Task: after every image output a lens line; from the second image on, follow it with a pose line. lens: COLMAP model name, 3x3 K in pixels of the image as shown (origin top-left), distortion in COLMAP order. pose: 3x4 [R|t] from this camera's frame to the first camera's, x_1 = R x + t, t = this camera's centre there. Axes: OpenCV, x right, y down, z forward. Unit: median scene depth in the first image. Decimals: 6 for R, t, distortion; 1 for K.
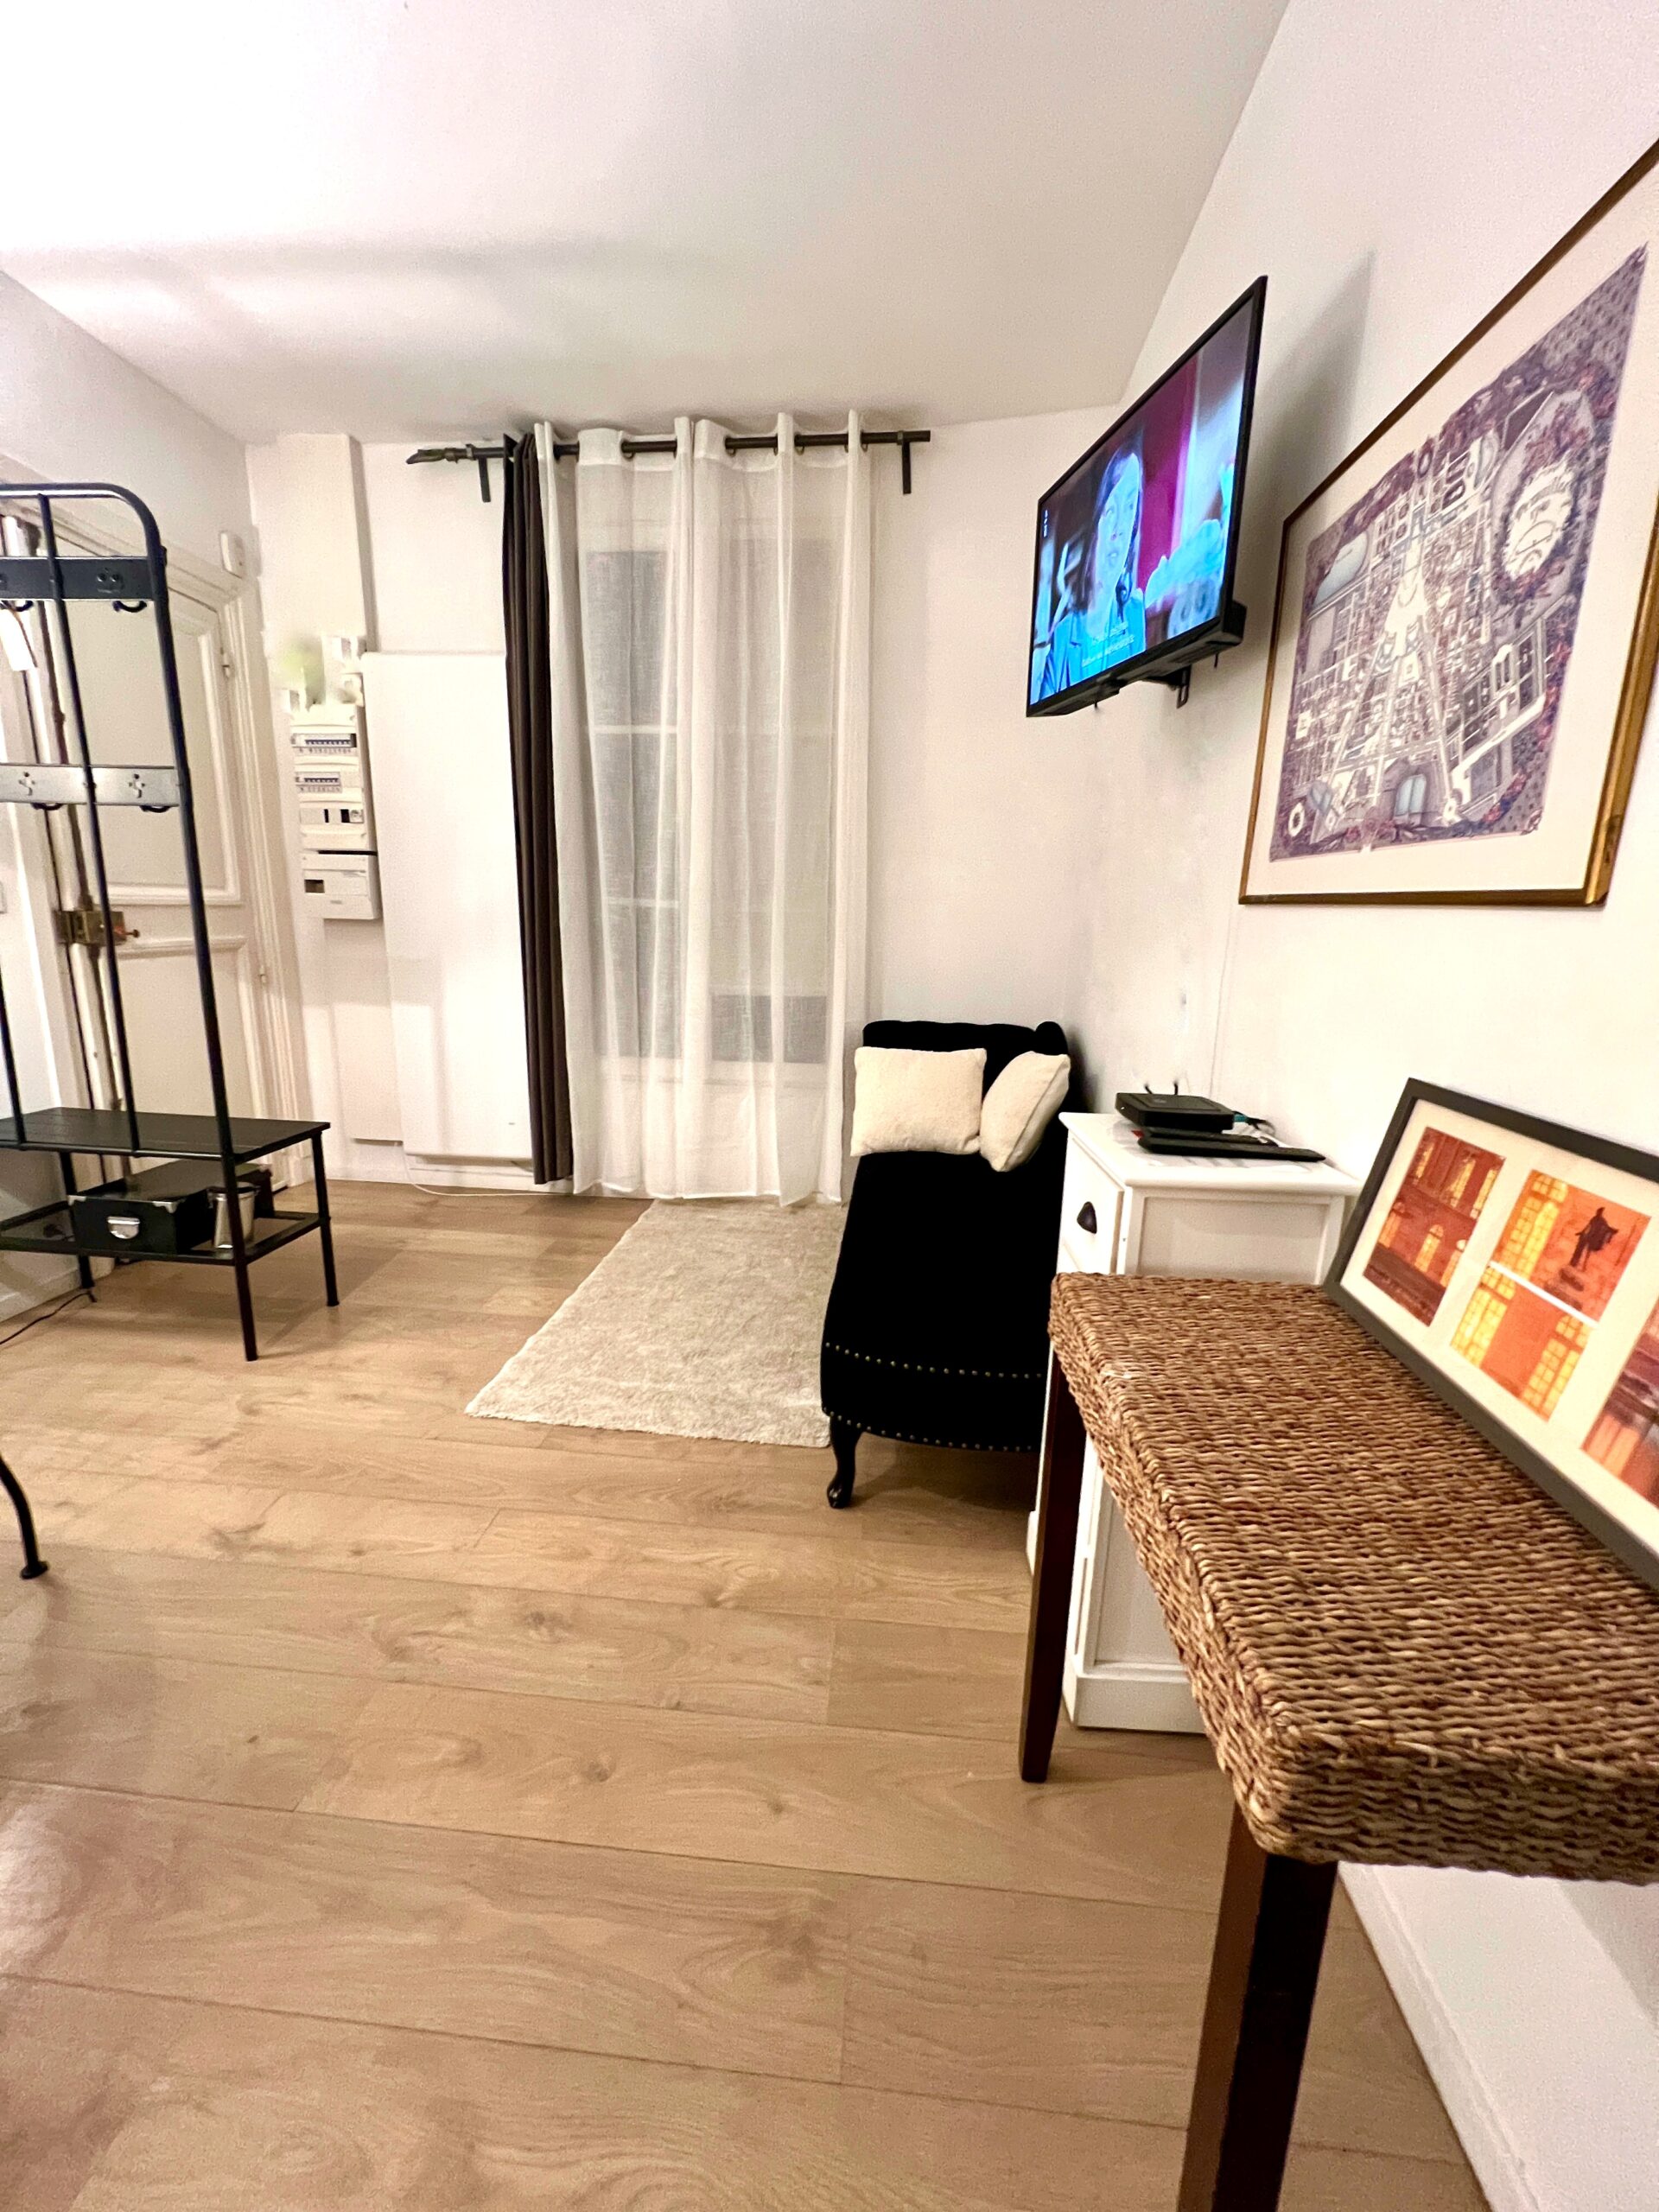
lens RADIAL K [[878.3, 0, 835.7], [0, 878.3, 1103.0], [0, 0, 1]] dist [0.000462, -0.000788]
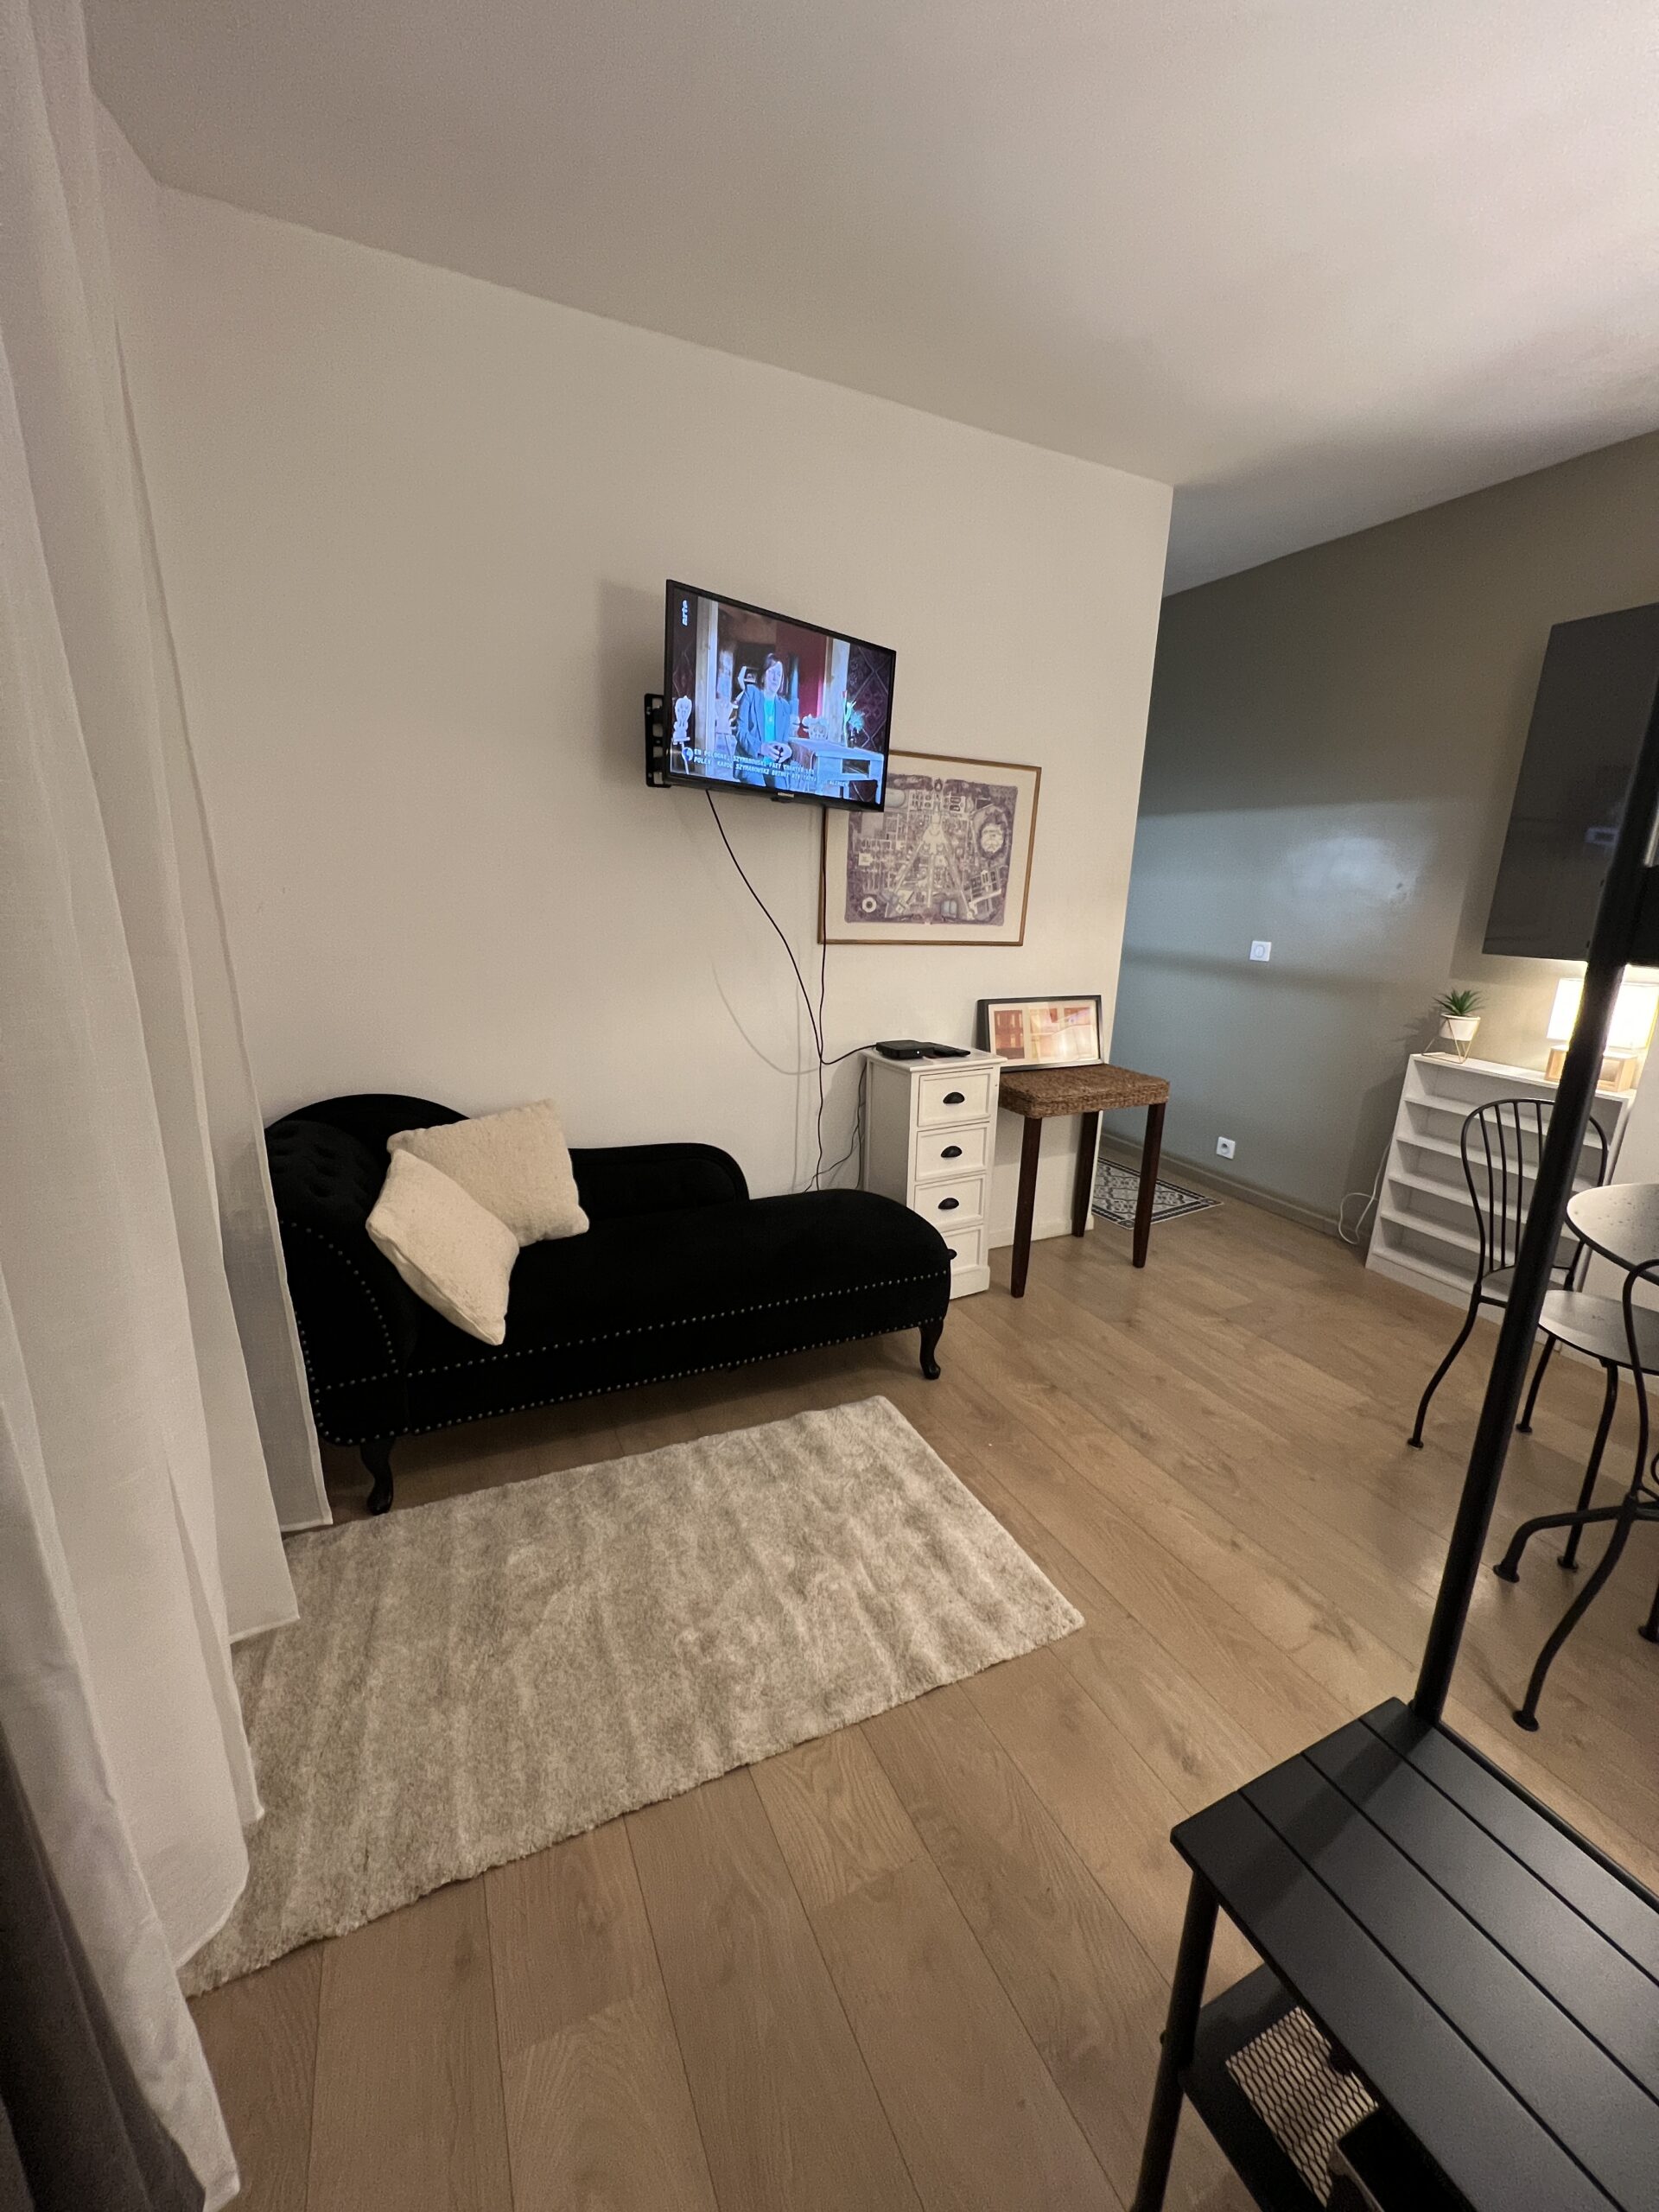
lens RADIAL K [[878.3, 0, 830.8], [0, 878.3, 1105.1], [0, 0, 1]] dist [0.000462, -0.000788]
pose [[-0.504135, -0.257437, 0.824363, -0.738184], [0.139740, 0.917644, 0.372024, -0.385605], [-0.852244, 0.302747, -0.426642, 1.208207]]
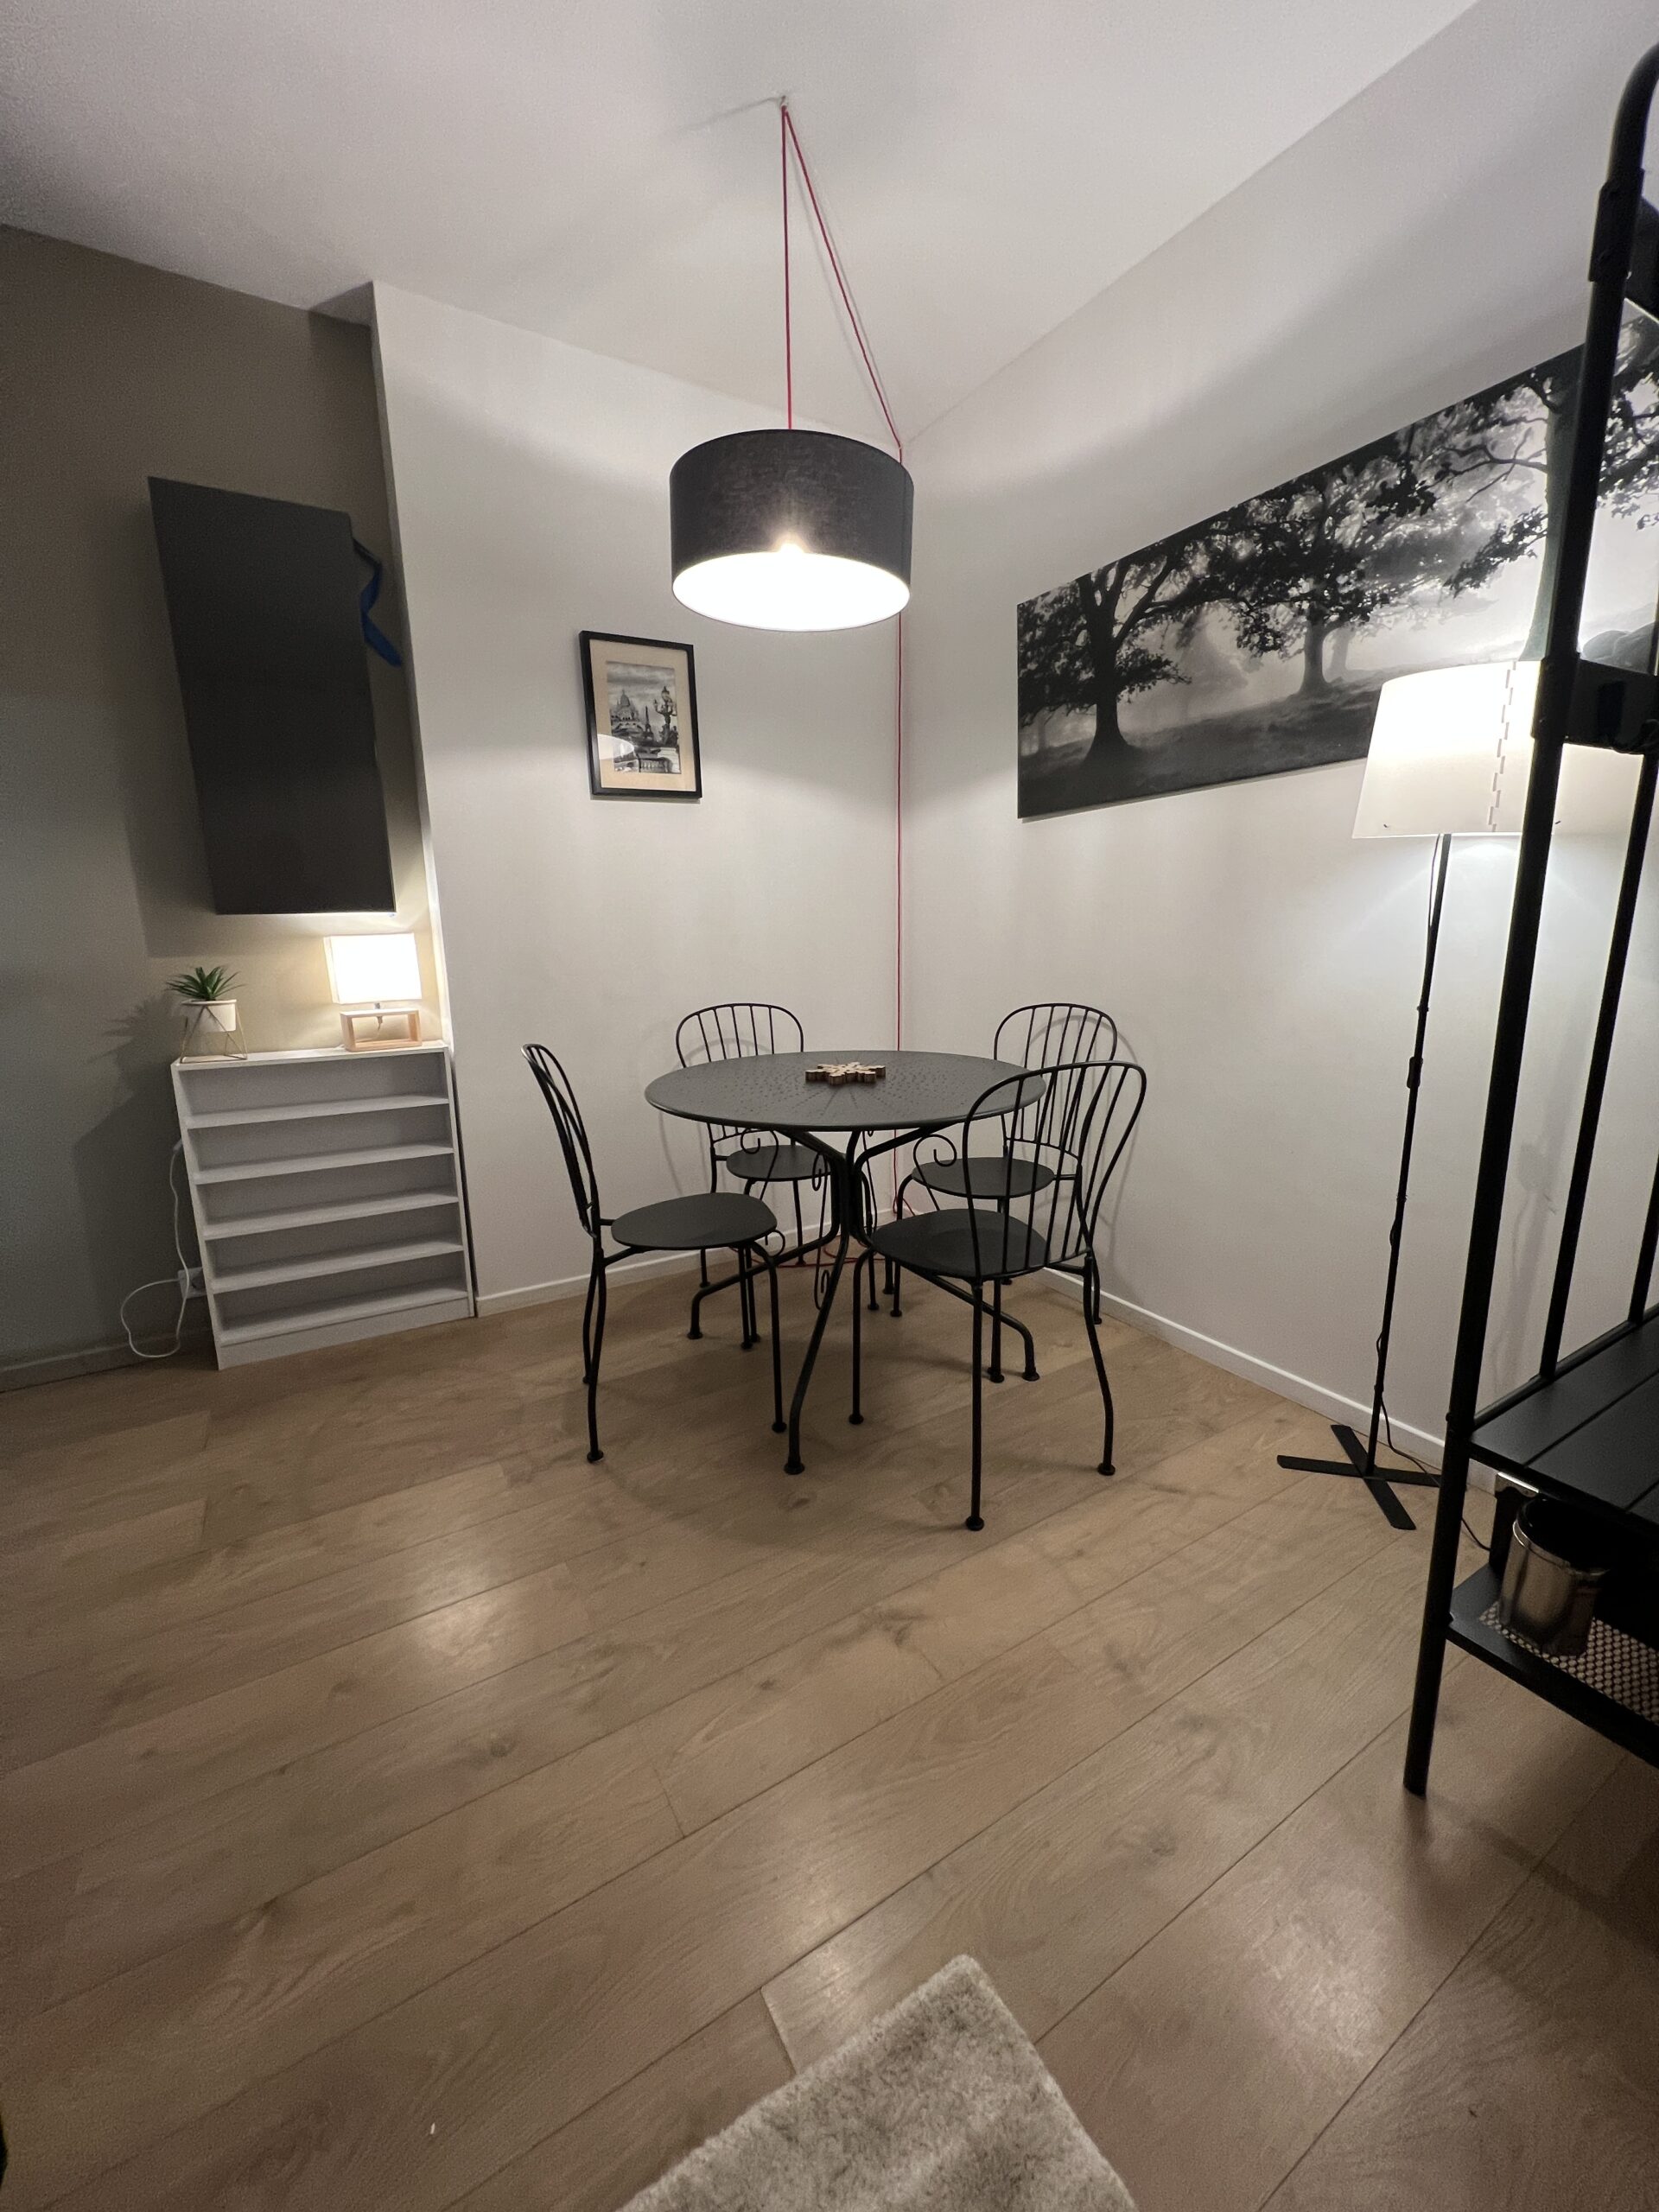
lens RADIAL K [[878.3, 0, 840.2], [0, 878.3, 1103.5], [0, 0, 1]] dist [0.000462, -0.000788]
pose [[-0.810852, 0.106157, -0.575543, -0.108968], [-0.128480, 0.927134, 0.352016, -0.224663], [0.570974, 0.359379, -0.738129, 0.983855]]
